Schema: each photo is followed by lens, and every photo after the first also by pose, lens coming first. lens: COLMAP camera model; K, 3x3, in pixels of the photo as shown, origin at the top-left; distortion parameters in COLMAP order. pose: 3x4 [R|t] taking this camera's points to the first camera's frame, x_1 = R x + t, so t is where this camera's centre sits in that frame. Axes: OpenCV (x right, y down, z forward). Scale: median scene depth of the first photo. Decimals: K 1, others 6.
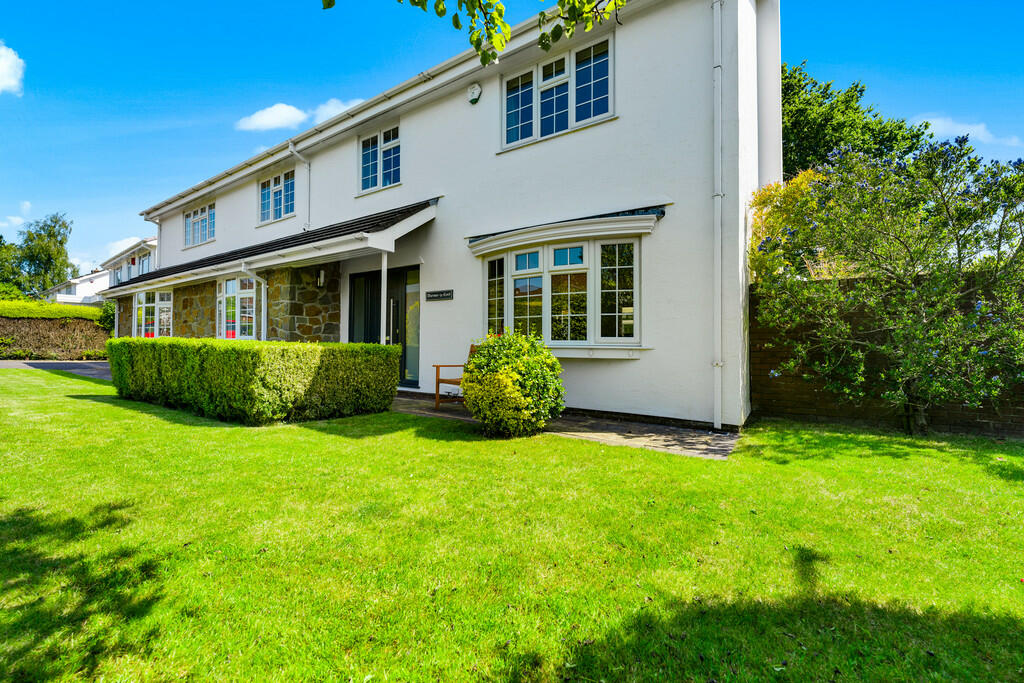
lens RADIAL K [[410.5, 0, 517.8], [0, 410.5, 345.5], [0, 0, 1]] dist [-0.001385, -0.000239]
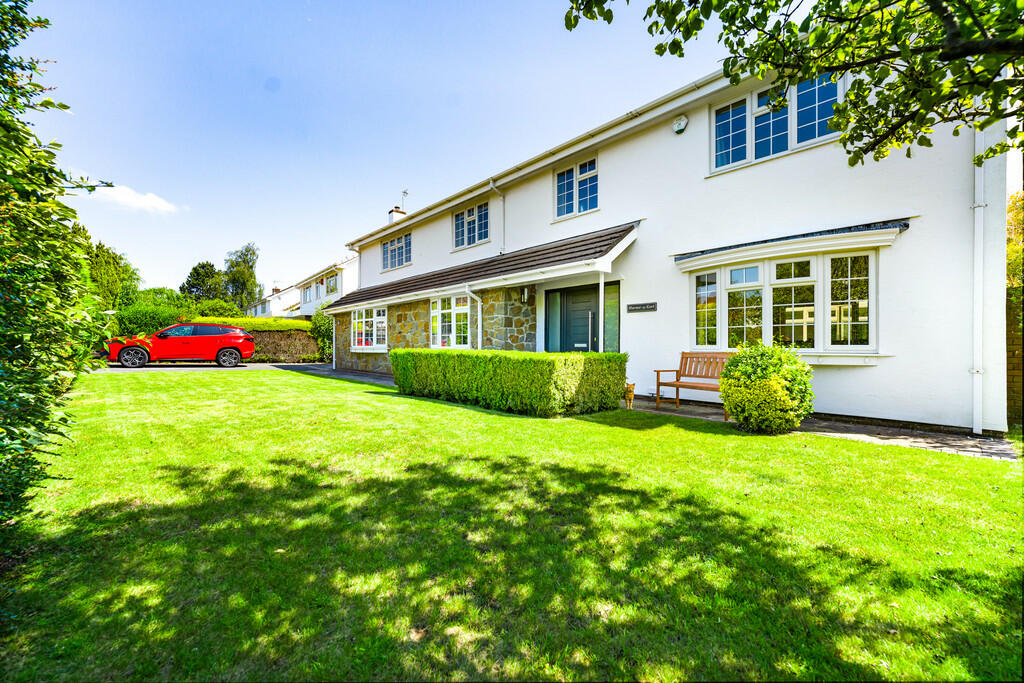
lens RADIAL K [[410.0, 0, 516.8], [0, 410.0, 353.5], [0, 0, 1]] dist [-0.002387, -0.000099]
pose [[0.972277, -0.006839, -0.233731, -0.301589], [0.011452, 0.999765, 0.018385, -0.024053], [0.233550, -0.020552, 0.972127, -0.201818]]
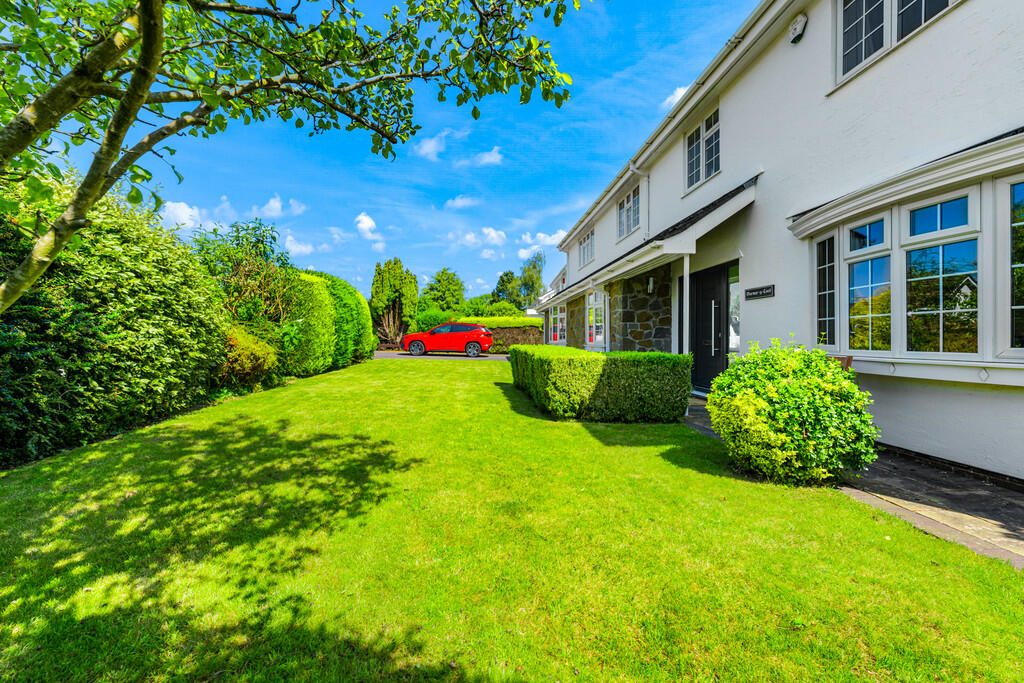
lens RADIAL K [[427.3, 0, 512.0], [0, 427.3, 341.5], [0, 0, 1]] dist [0.010723, 0.000210]
pose [[0.604527, -0.006404, -0.796559, 0.229700], [0.009687, 0.999953, -0.000688, -0.031050], [0.796526, -0.007300, 0.604561, 0.080137]]
